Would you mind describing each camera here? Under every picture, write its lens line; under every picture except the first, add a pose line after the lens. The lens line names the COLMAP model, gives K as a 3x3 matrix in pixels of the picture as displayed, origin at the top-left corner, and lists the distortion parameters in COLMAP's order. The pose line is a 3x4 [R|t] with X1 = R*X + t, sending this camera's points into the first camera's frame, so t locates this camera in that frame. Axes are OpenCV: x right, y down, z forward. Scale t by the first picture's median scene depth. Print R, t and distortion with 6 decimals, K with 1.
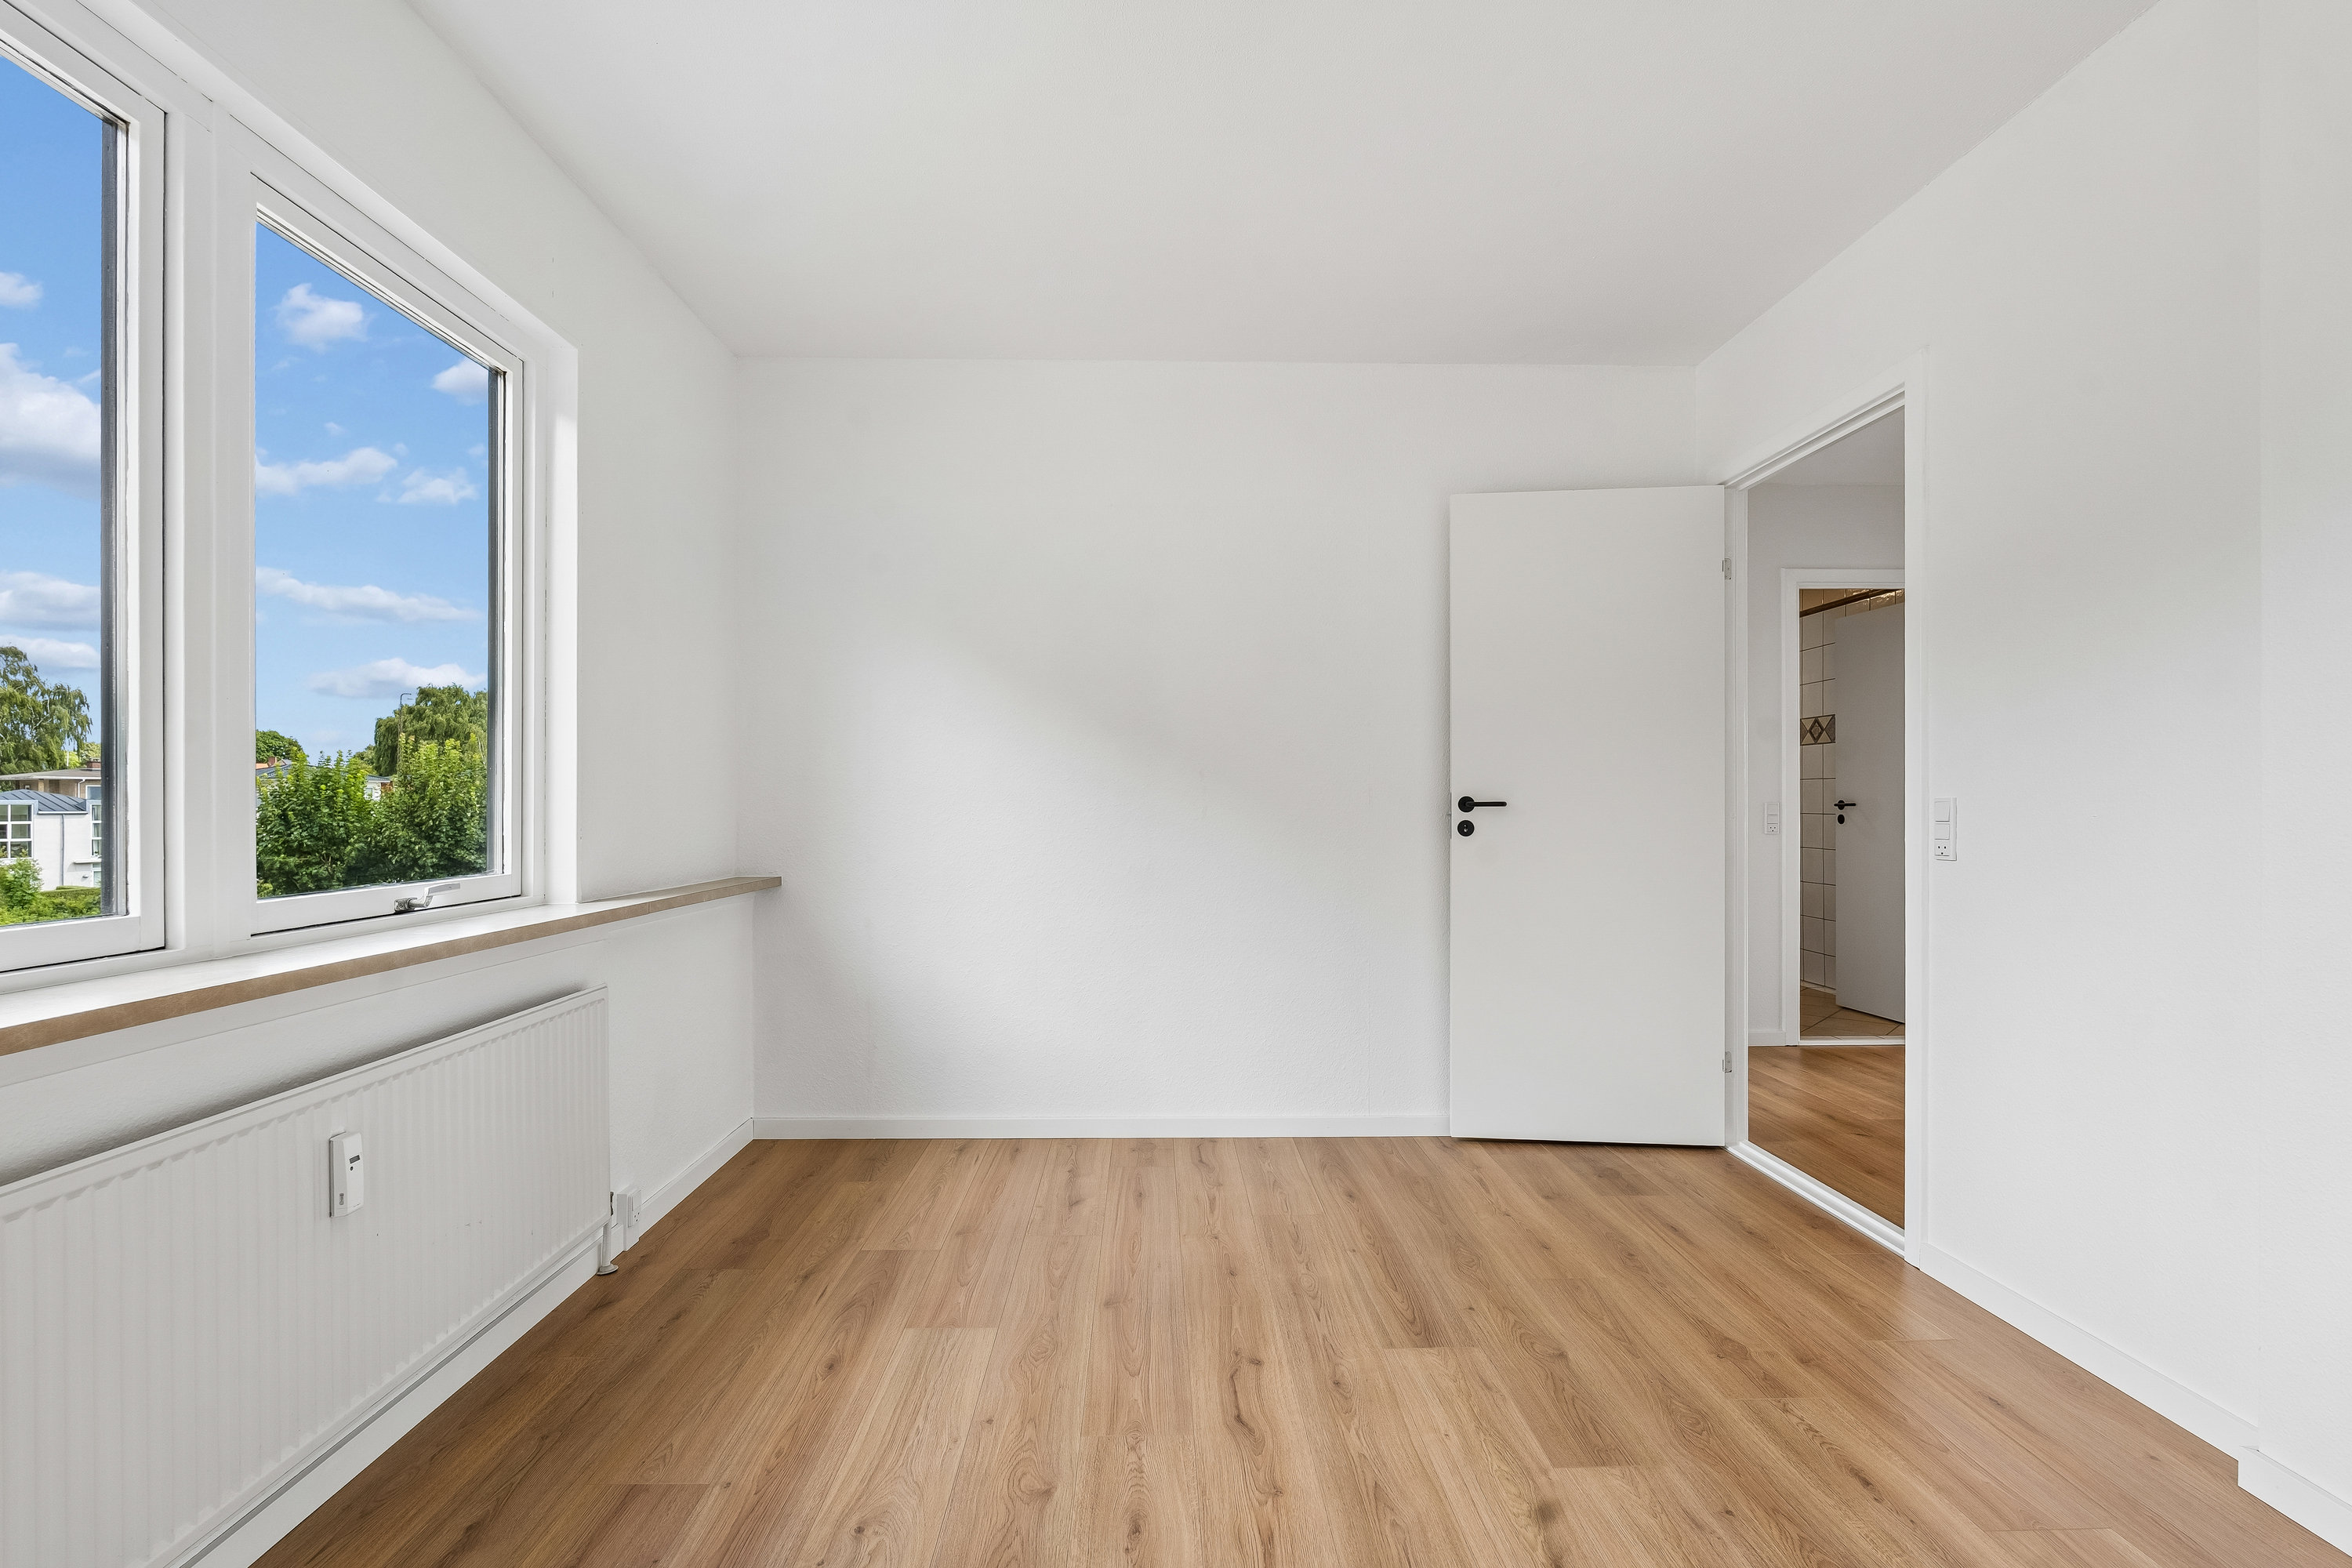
lens RADIAL K [[1105.0, 0, 1175.2], [0, 1105.0, 803.4], [0, 0, 1]] dist [-0.004090, 0.000415]
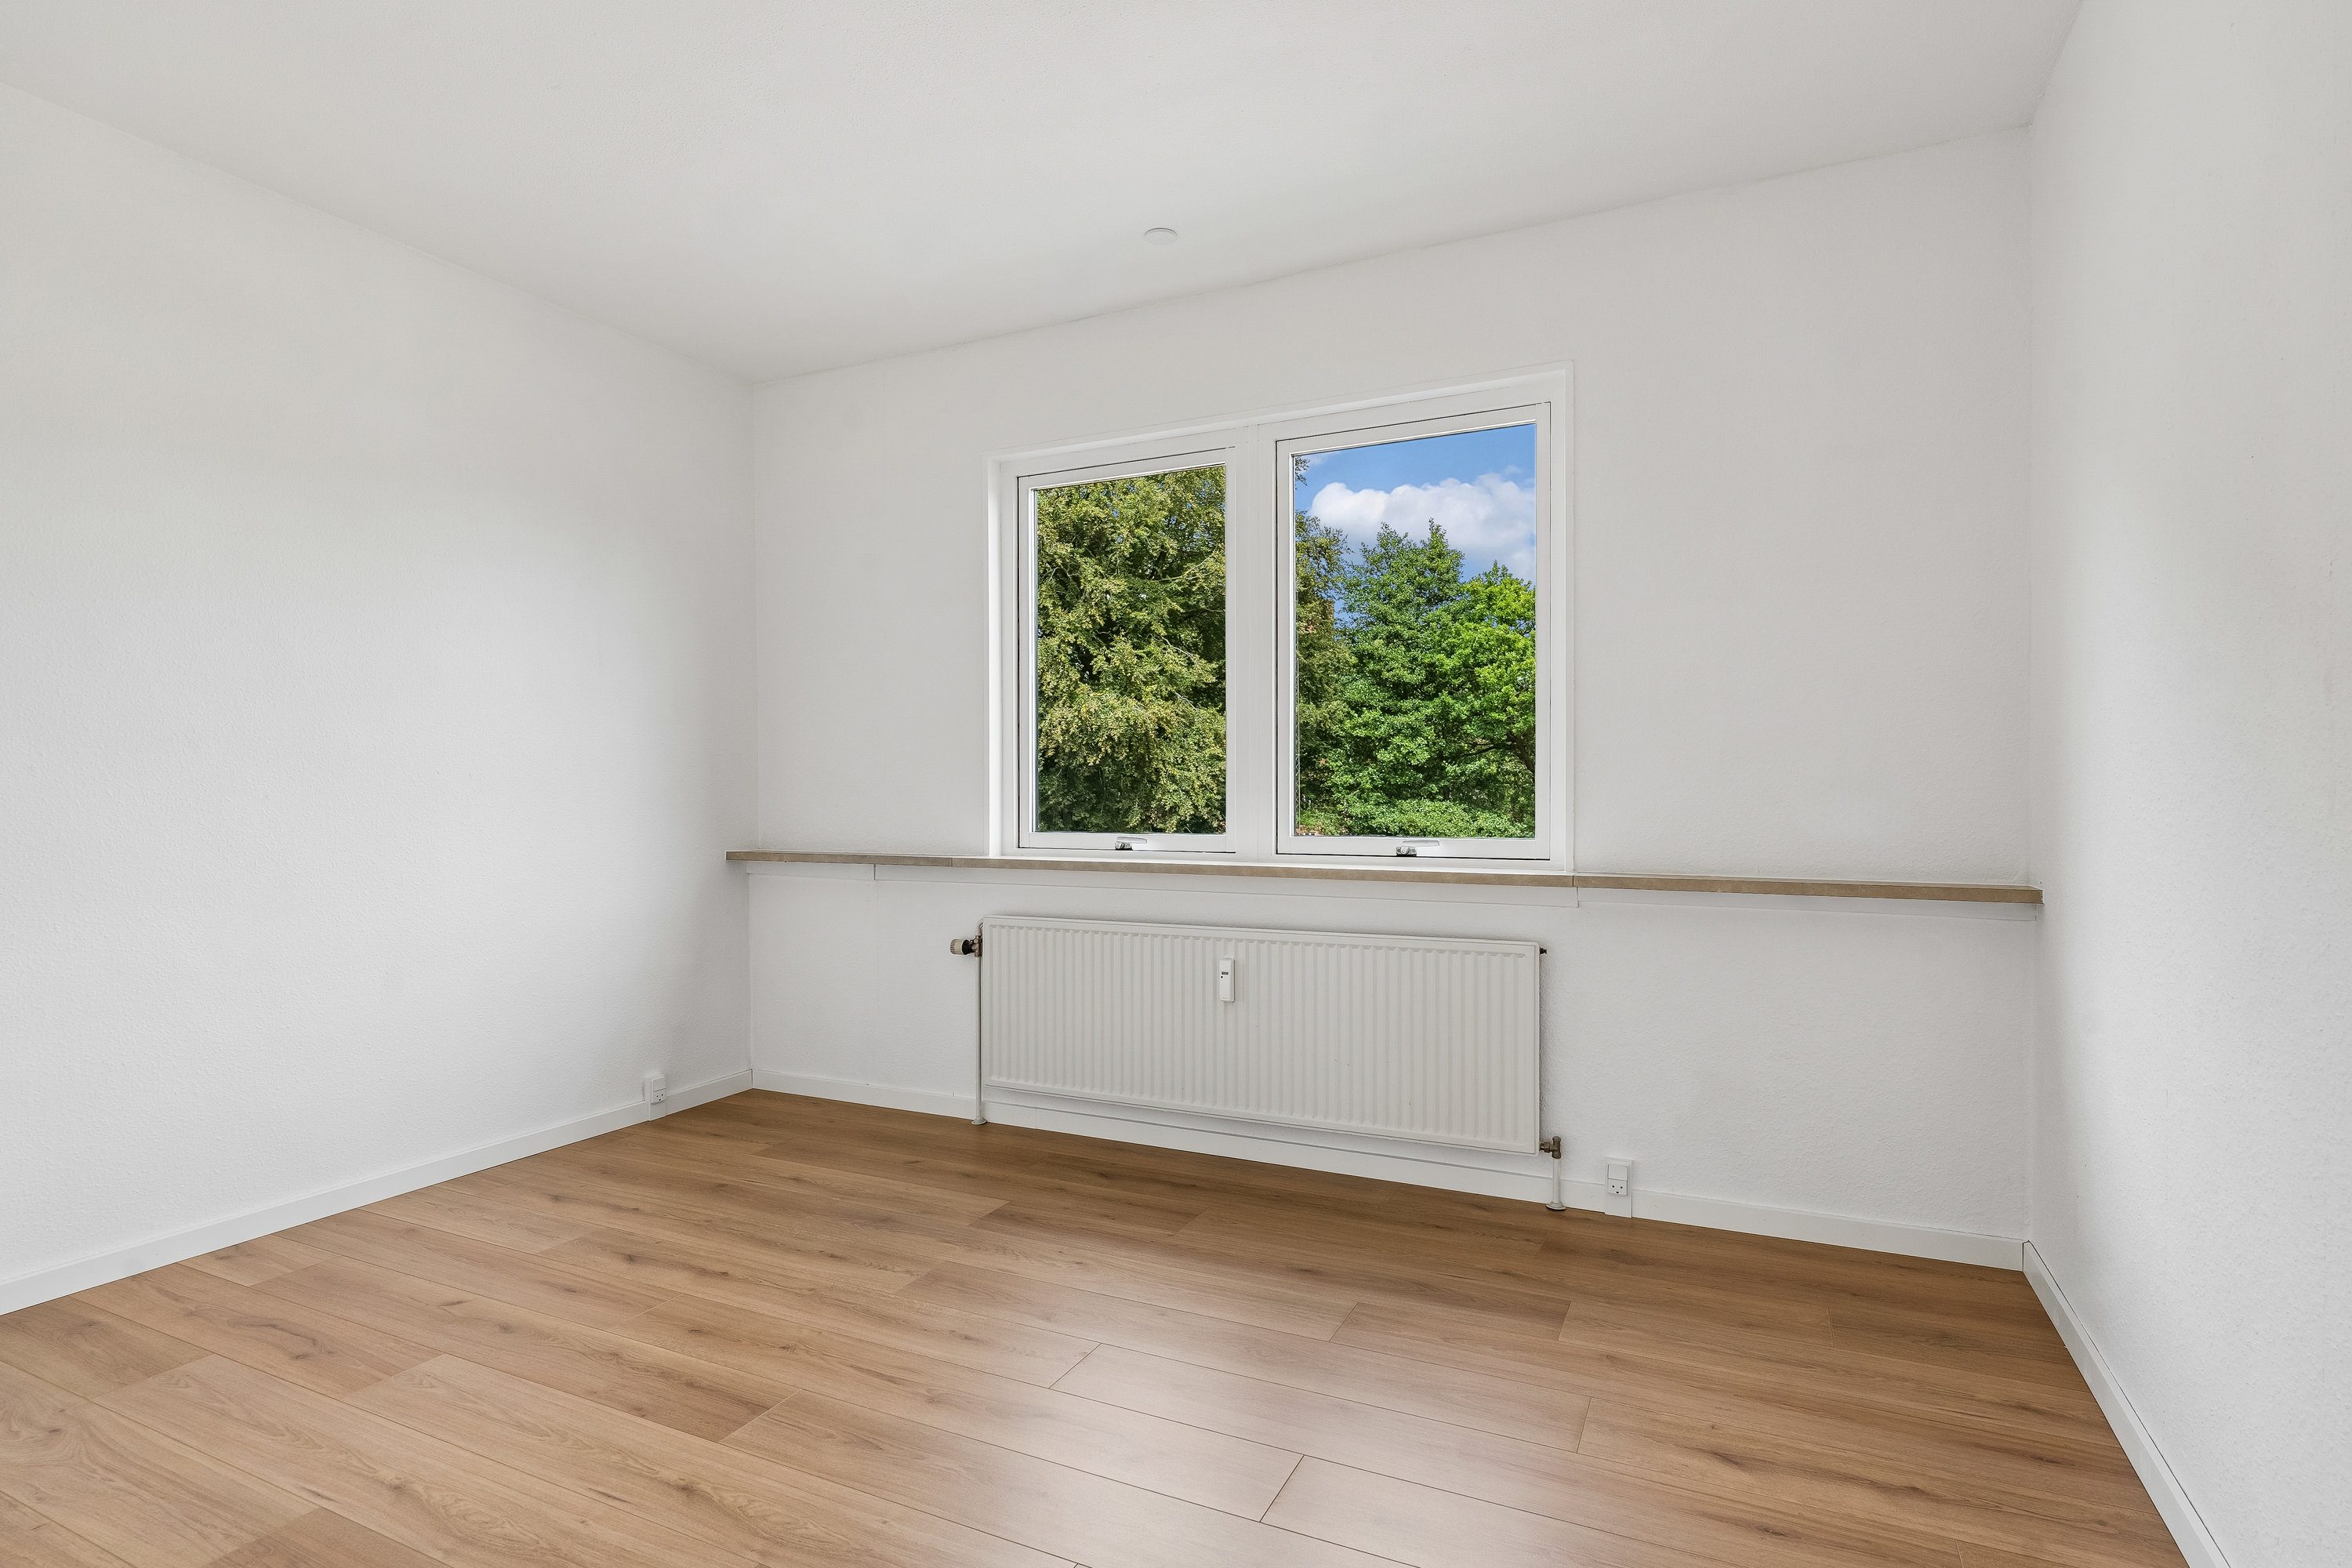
lens RADIAL K [[1213.2, 0, 1176.7], [0, 1213.2, 785.8], [0, 0, 1]] dist [-0.003879, 0.000715]
pose [[-0.470643, -0.002484, -0.882320, 0.967212], [0.003775, 0.999981, -0.004829, 0.011222], [0.882316, -0.005604, -0.470625, 1.645066]]
